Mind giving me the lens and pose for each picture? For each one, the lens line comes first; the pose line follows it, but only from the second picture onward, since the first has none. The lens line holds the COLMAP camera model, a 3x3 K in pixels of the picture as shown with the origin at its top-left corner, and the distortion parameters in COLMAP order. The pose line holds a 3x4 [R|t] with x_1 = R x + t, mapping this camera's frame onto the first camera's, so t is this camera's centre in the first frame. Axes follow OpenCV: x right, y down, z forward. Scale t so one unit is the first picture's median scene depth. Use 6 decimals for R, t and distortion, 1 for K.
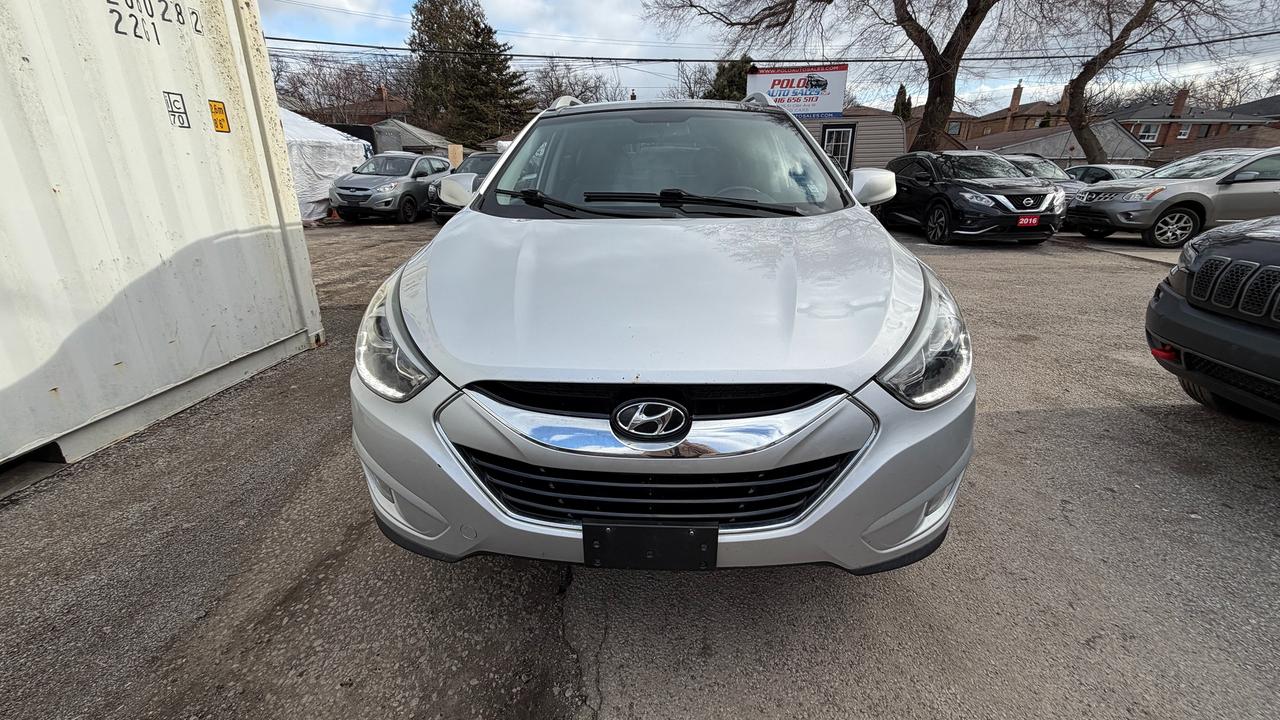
lens RADIAL K [[507.5, 0, 631.0], [0, 507.5, 359.9], [0, 0, 1]] dist [0.000368, 0.000361]
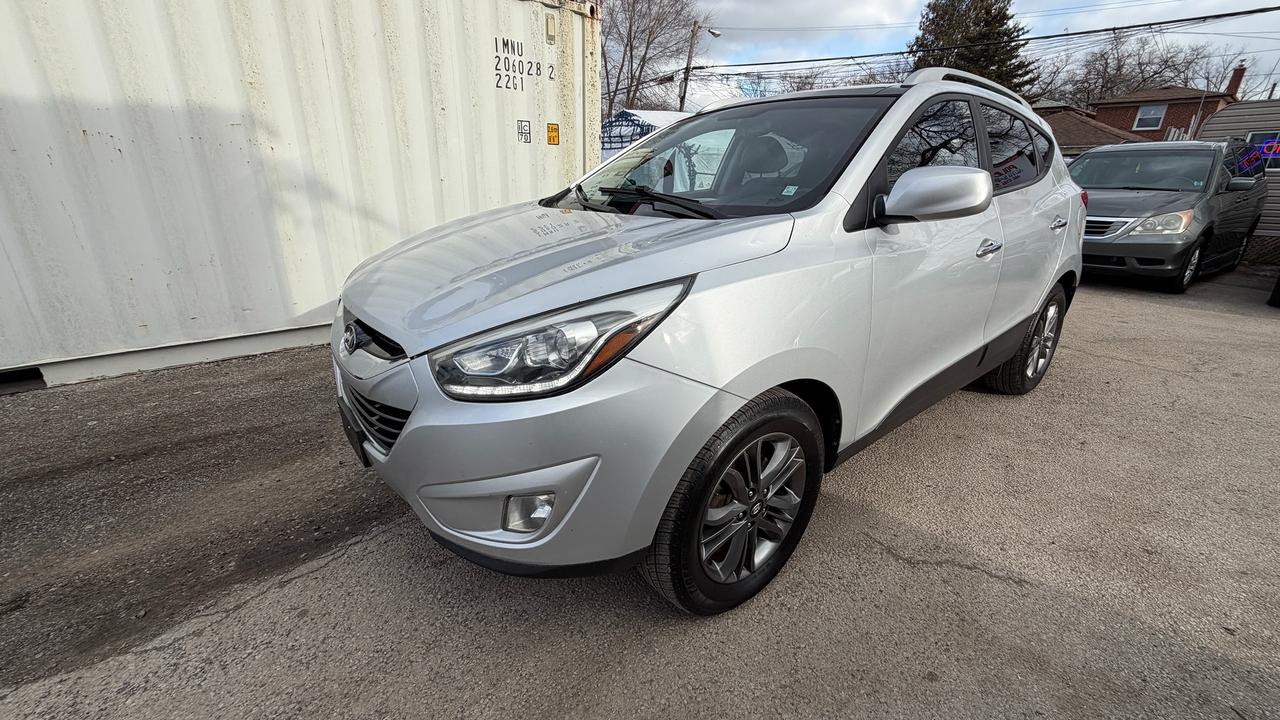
lens RADIAL K [[507.5, 0, 636.3], [0, 507.5, 361.8], [0, 0, 1]] dist [0.000368, 0.000361]
pose [[0.664228, 0.267089, -0.698187, 0.586757], [-0.272534, 0.956231, 0.106524, -0.070982], [0.696079, 0.119524, 0.707946, 0.207903]]
